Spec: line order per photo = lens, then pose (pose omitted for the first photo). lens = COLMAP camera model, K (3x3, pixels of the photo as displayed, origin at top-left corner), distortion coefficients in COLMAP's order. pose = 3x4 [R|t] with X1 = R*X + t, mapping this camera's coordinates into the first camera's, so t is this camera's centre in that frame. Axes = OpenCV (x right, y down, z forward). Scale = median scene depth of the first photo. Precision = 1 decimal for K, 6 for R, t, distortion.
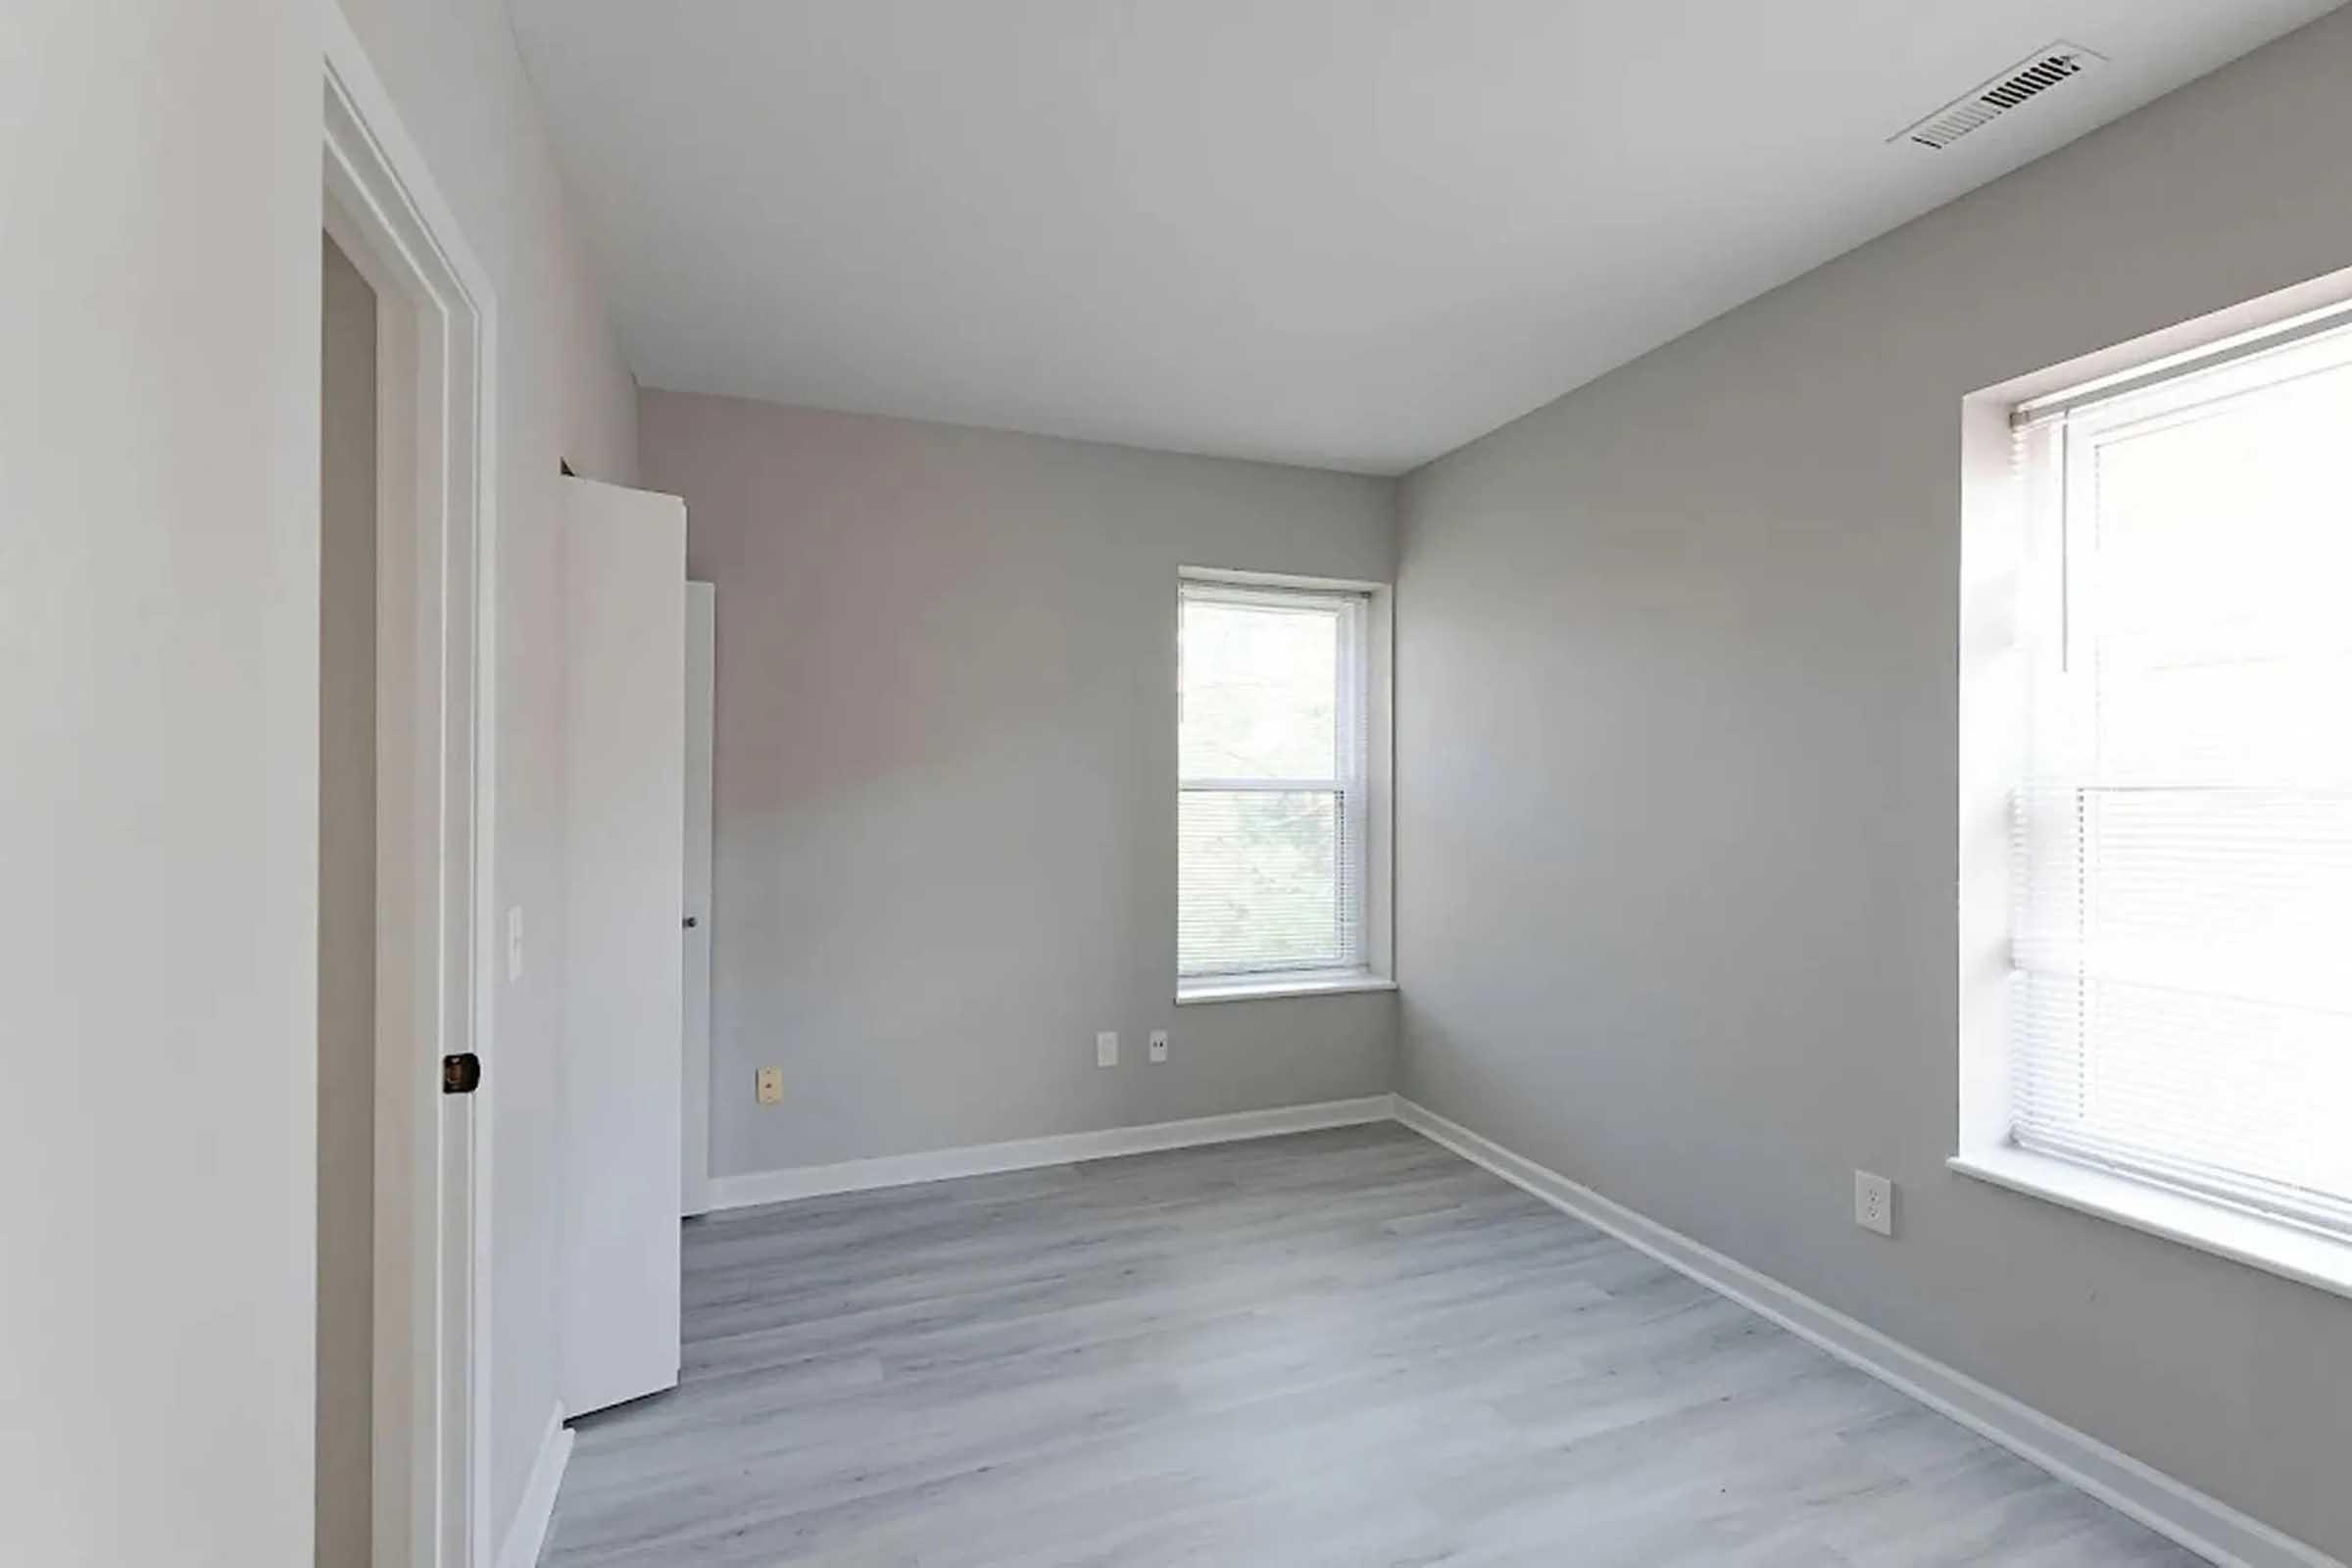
lens RADIAL K [[1030.4, 0, 1163.6], [0, 1030.4, 784.8], [0, 0, 1]] dist [-0.002829, 0.000021]
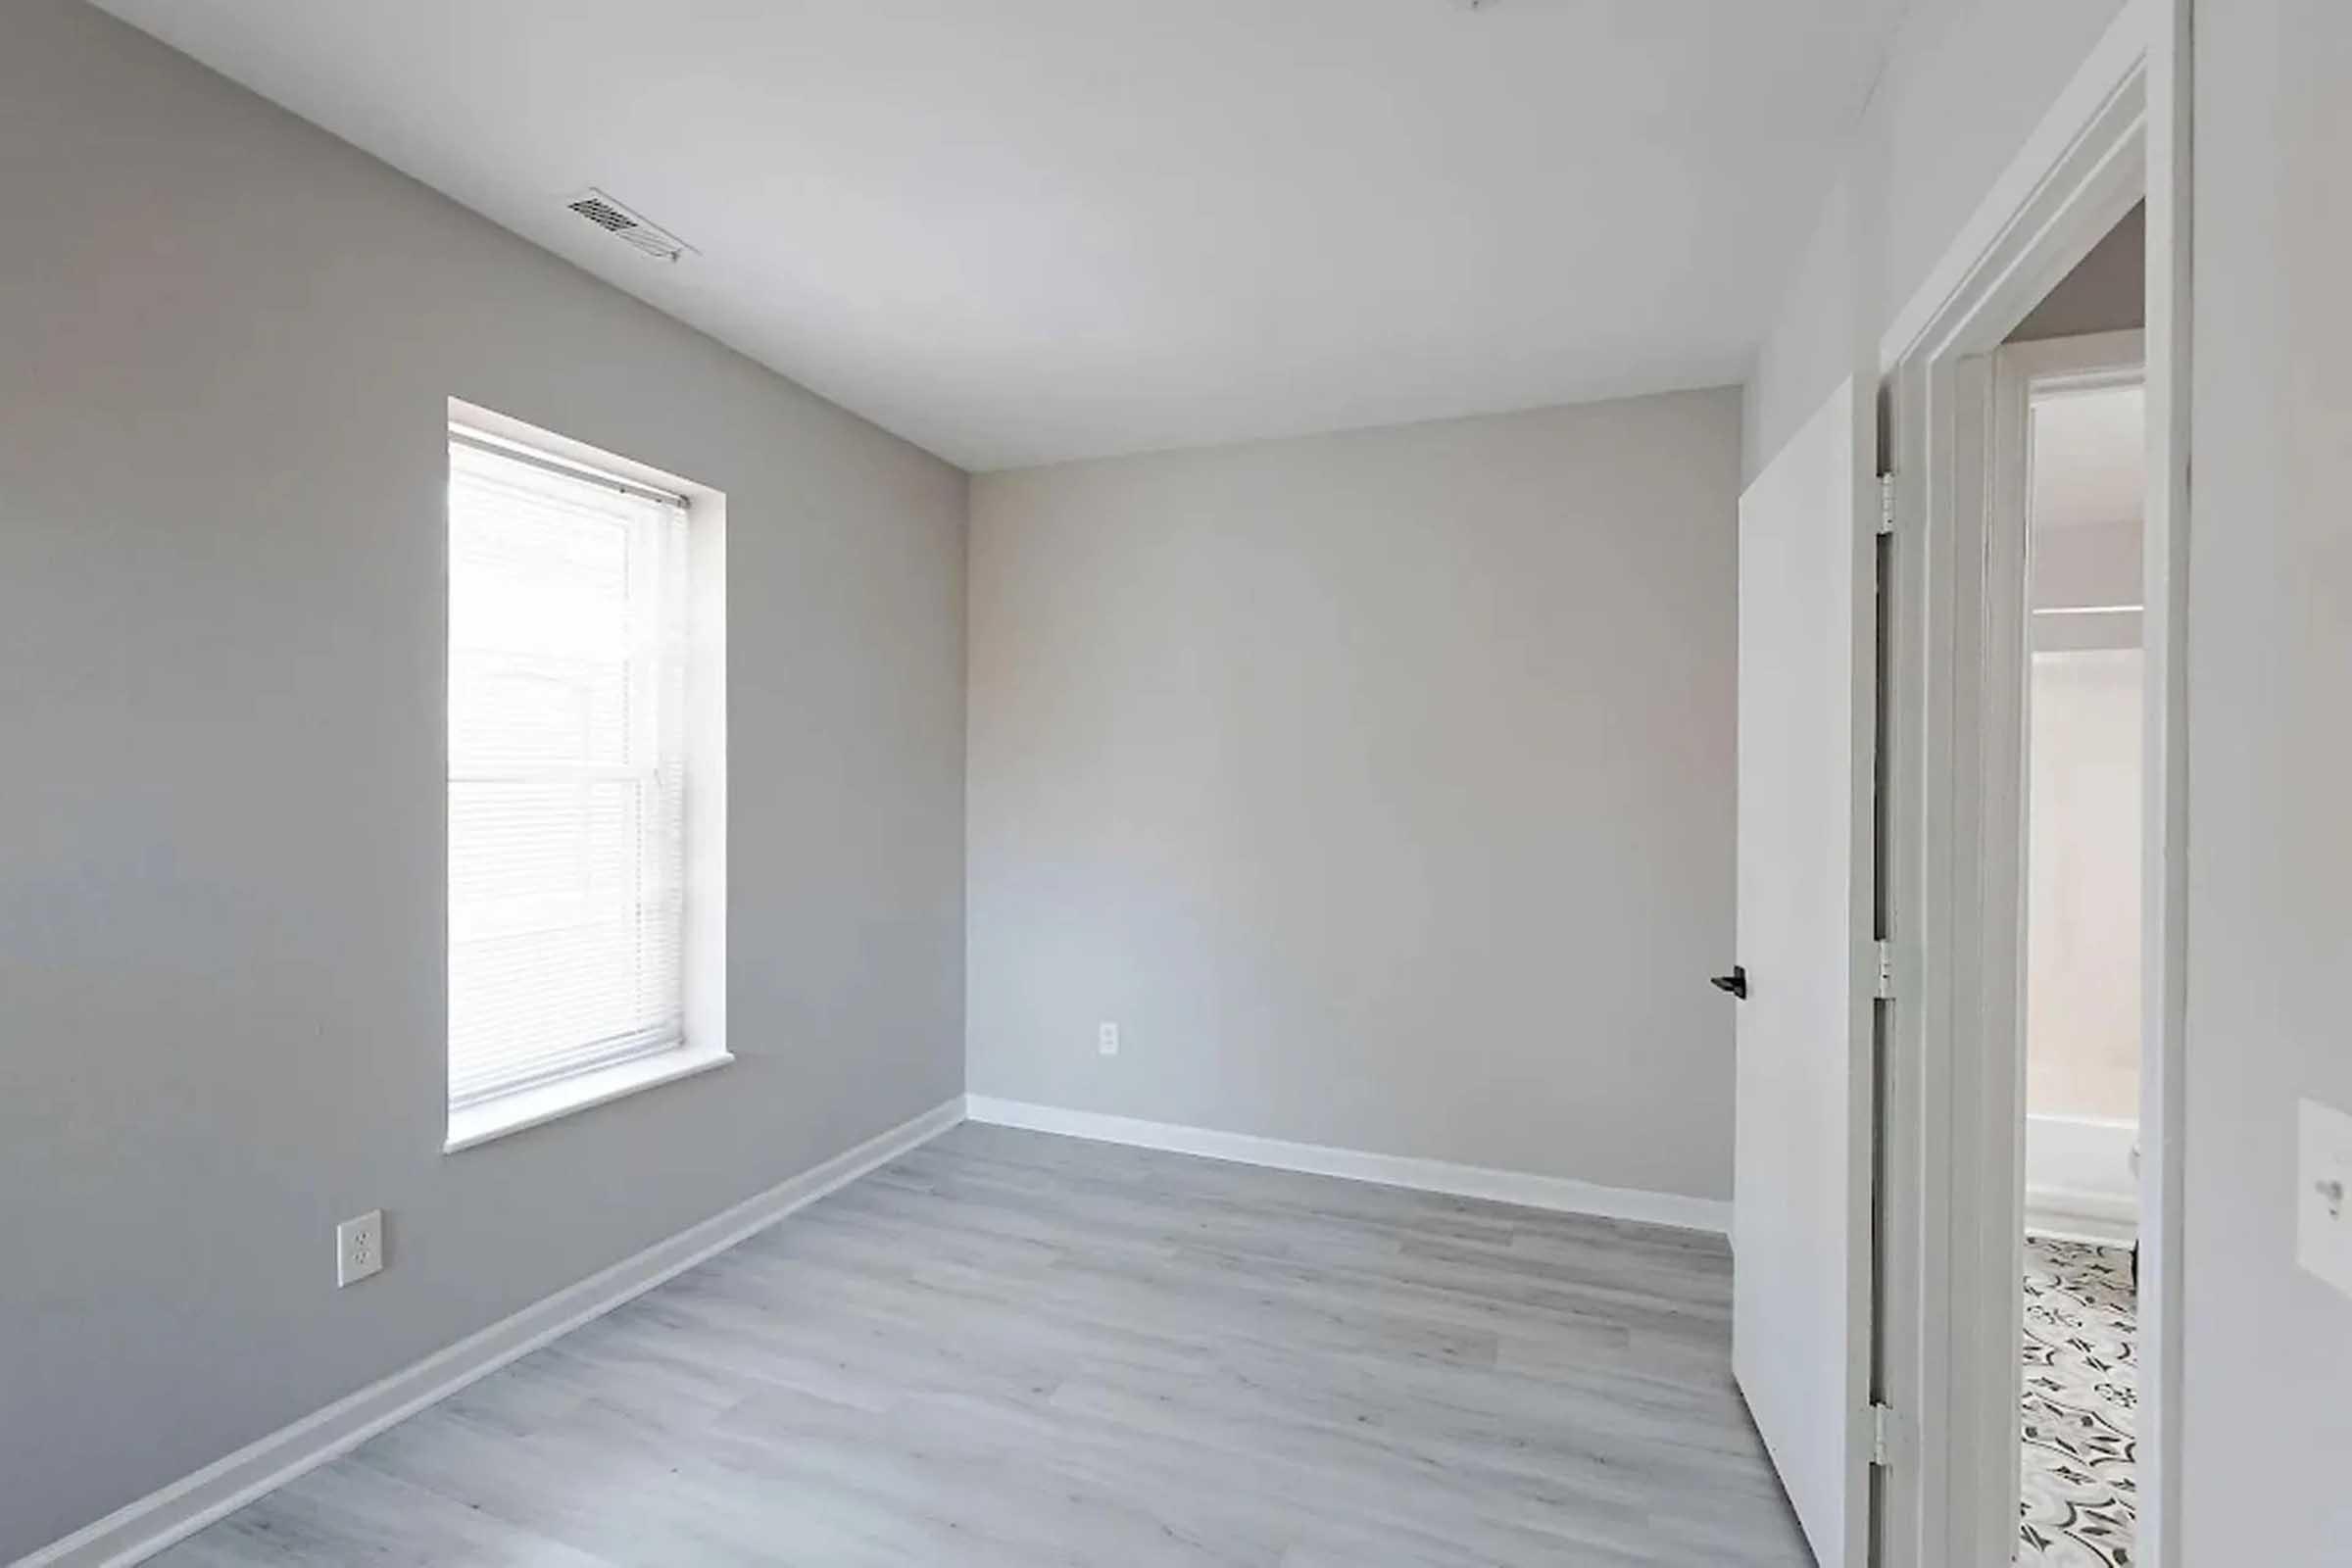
lens RADIAL K [[1030.4, 0, 1163.6], [0, 1030.4, 784.8], [0, 0, 1]] dist [-0.002829, 0.000021]
pose [[-0.743760, -0.010183, 0.668369, -0.487061], [-0.014910, 0.999888, -0.001358, -0.001779], [-0.668280, -0.010975, -0.743829, 1.425651]]
